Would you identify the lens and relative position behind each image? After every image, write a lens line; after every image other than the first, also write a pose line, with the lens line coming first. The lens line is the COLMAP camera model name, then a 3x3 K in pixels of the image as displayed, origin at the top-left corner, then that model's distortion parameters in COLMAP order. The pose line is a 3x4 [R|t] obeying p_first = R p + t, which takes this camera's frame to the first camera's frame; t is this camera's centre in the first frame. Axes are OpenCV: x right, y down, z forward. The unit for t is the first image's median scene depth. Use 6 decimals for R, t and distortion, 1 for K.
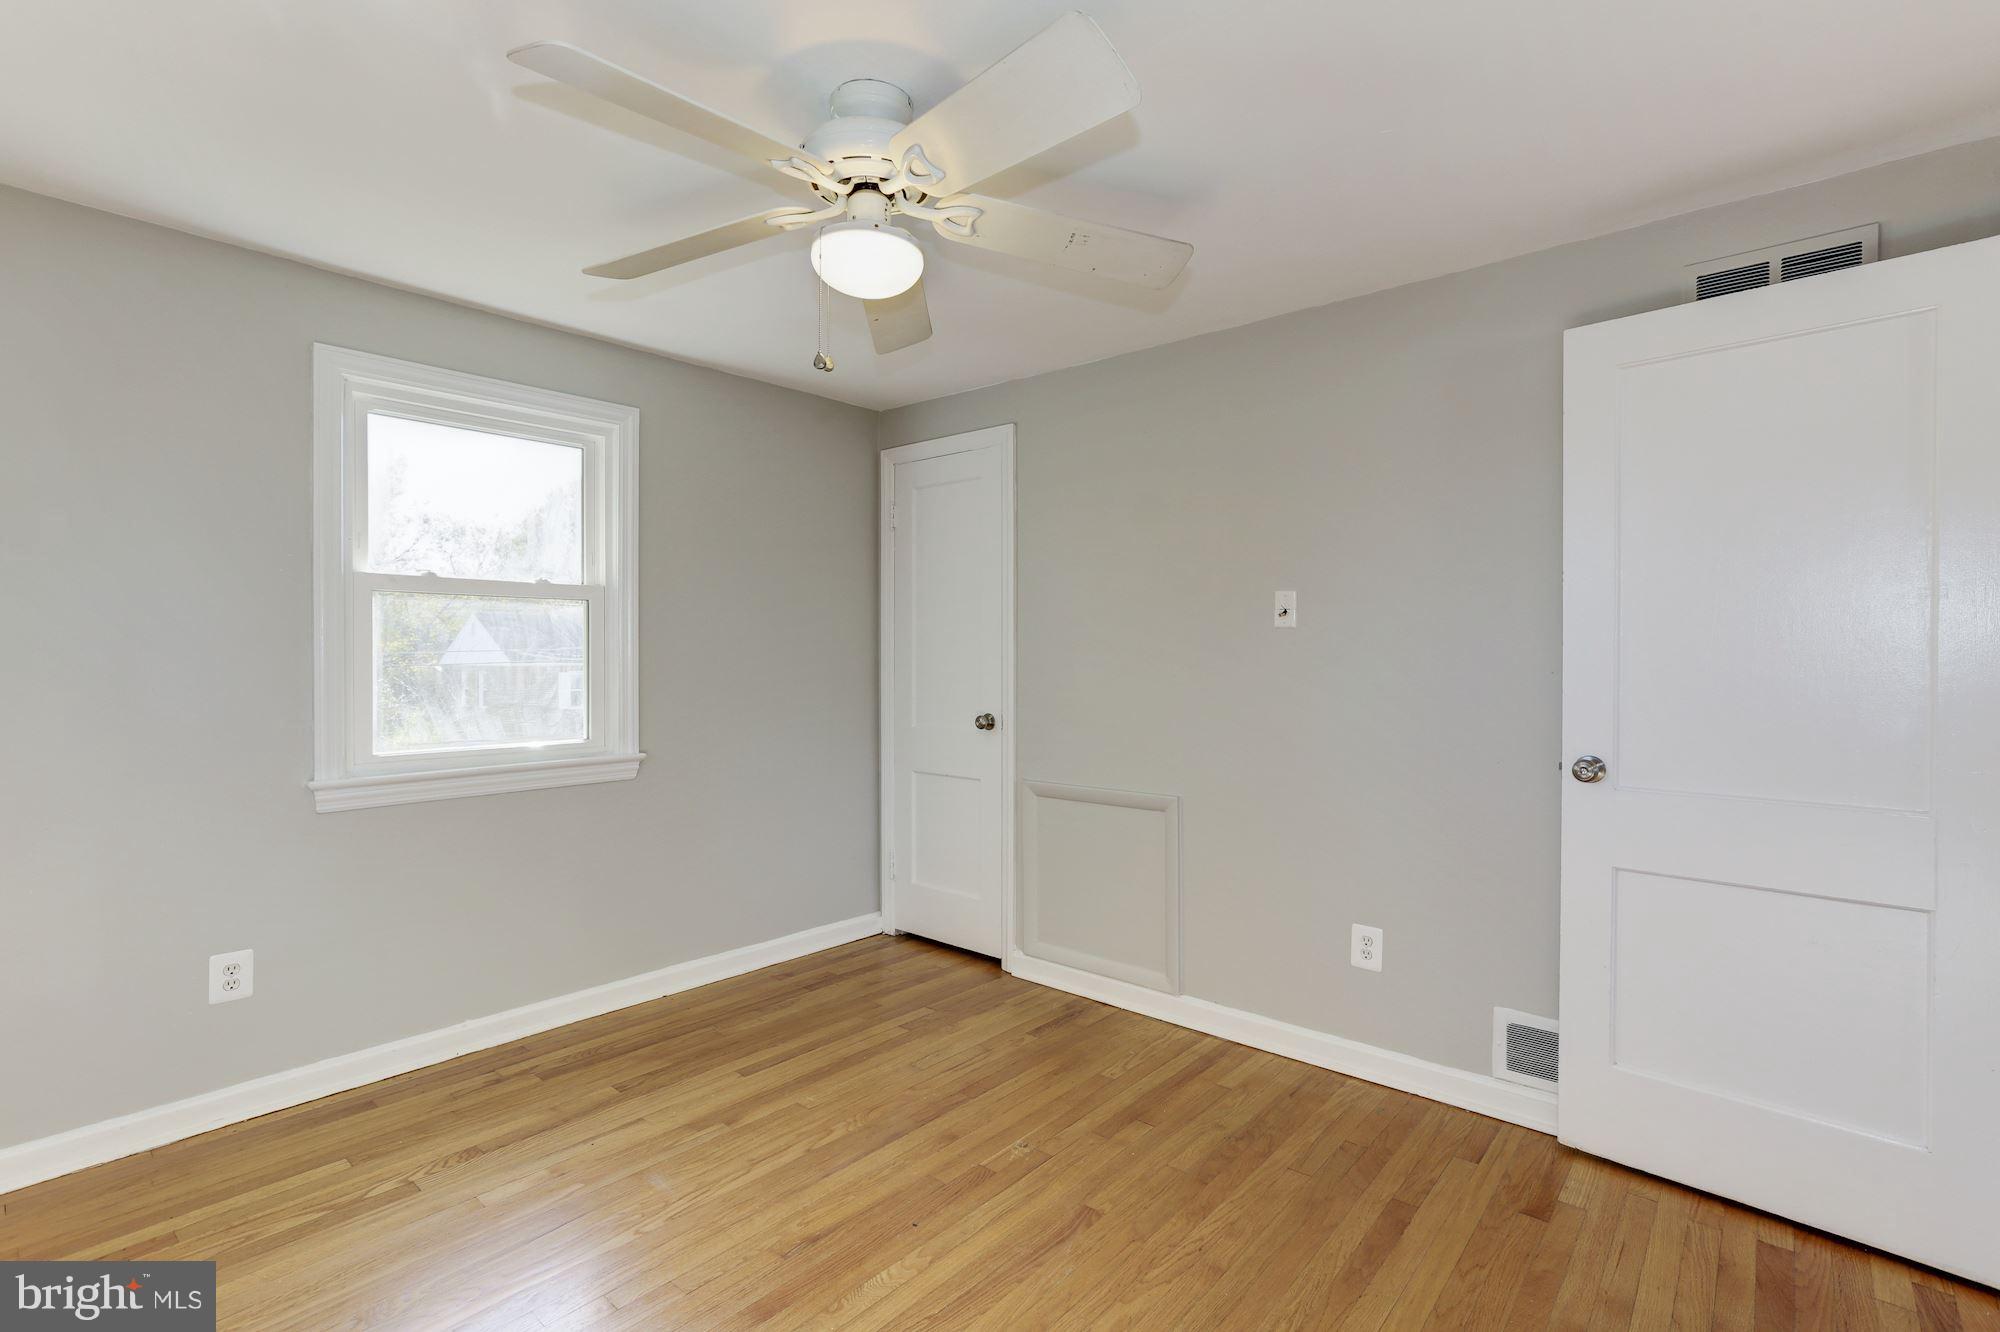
lens RADIAL K [[930.4, 0, 1001.9], [0, 930.4, 661.0], [0, 0, 1]] dist [0.013472, -0.000041]
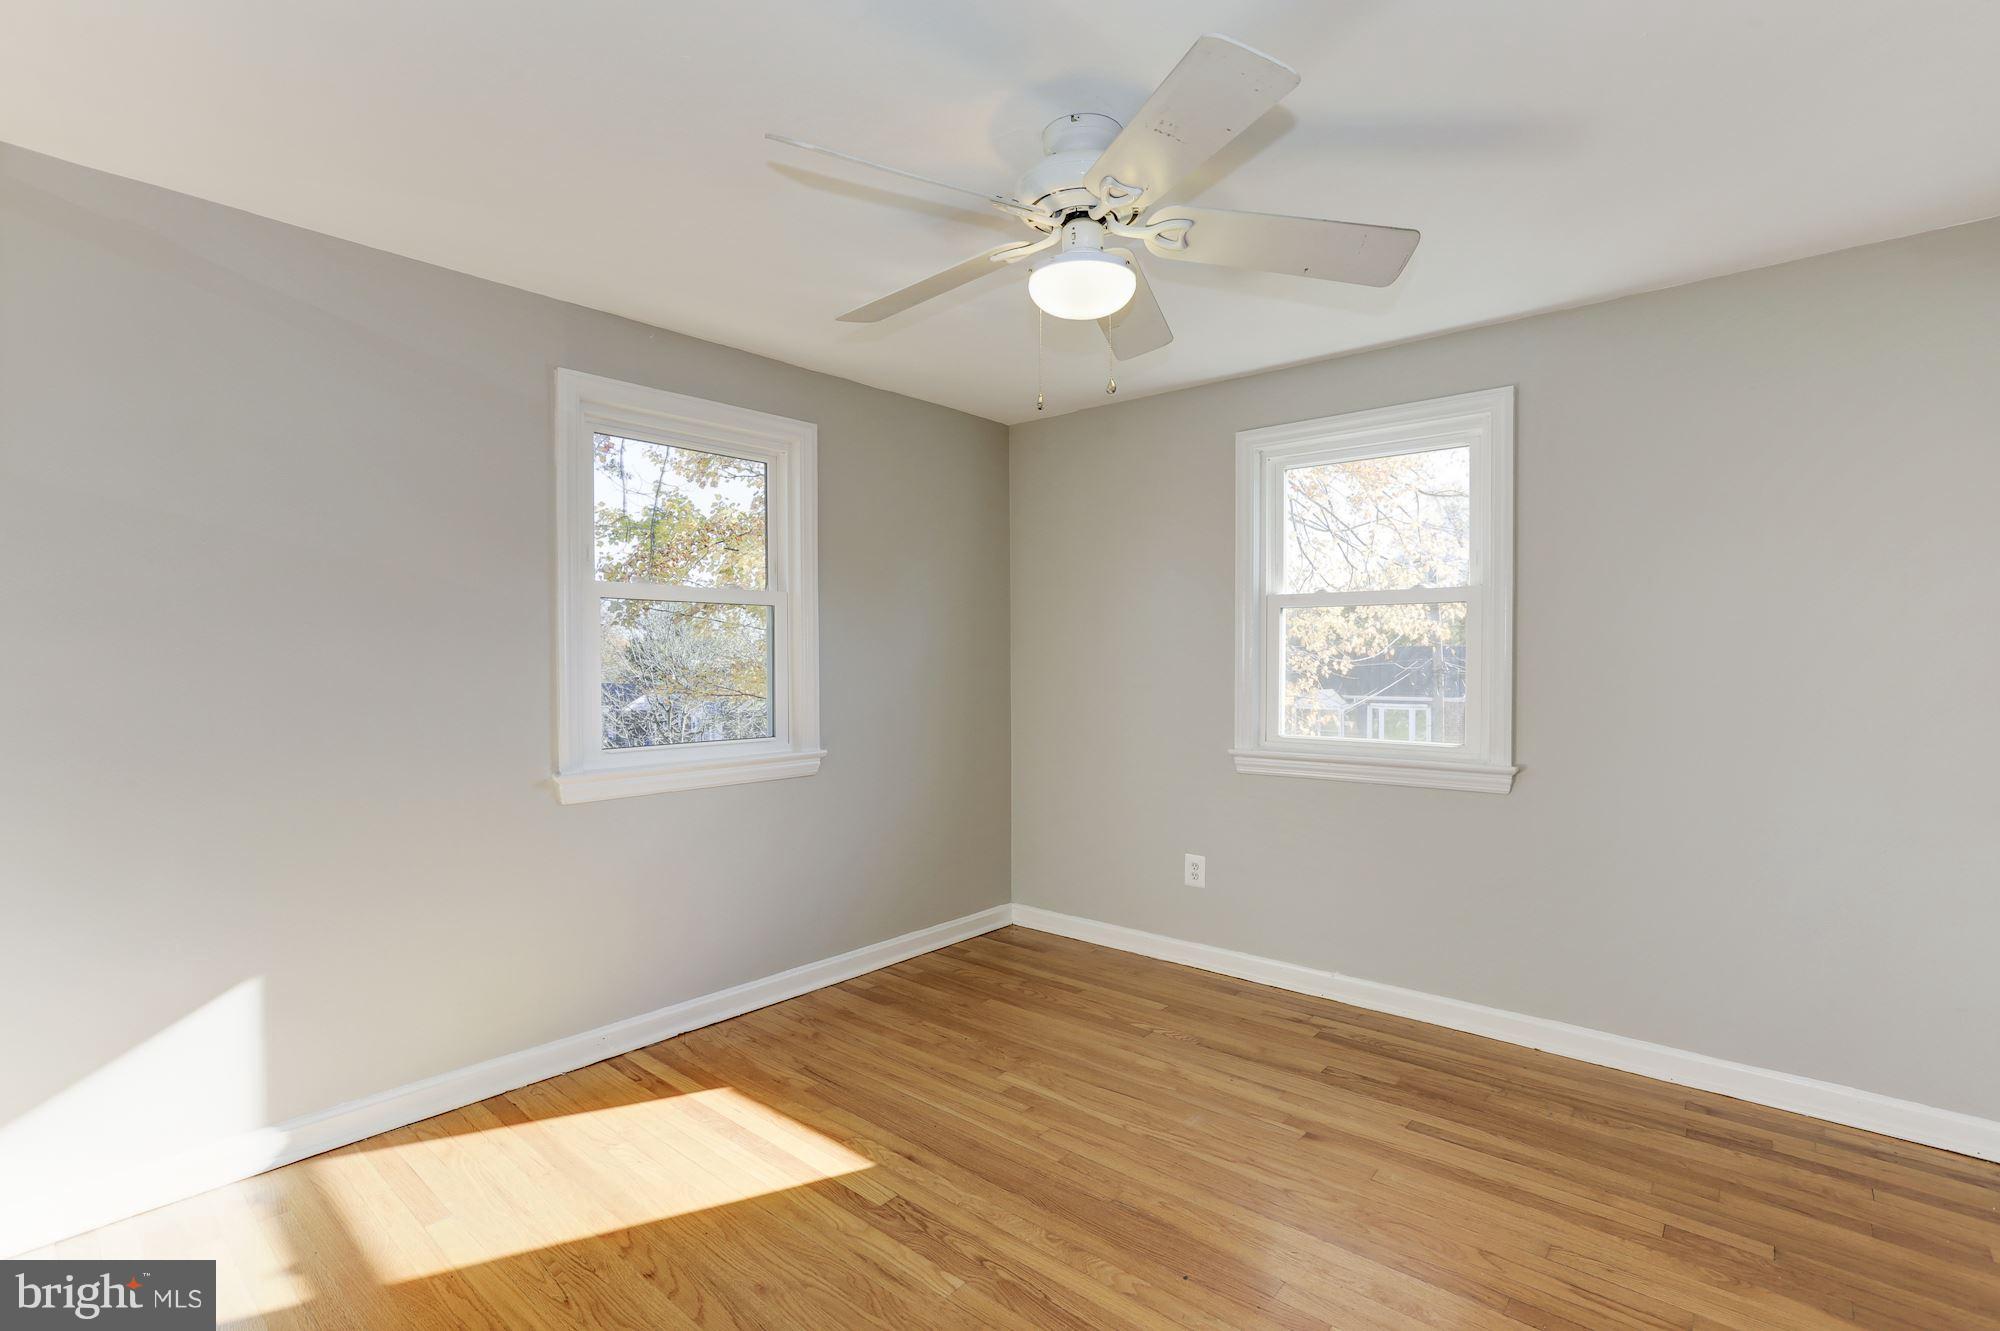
lens RADIAL K [[931.8, 0, 990.5], [0, 931.8, 657.1], [0, 0, 1]] dist [-0.053494, 0.030207]
pose [[0.001117, -0.001439, -0.999998, 0.581738], [-0.004380, 0.999989, -0.001444, -0.004132], [0.999990, 0.004382, 0.001111, 0.577261]]
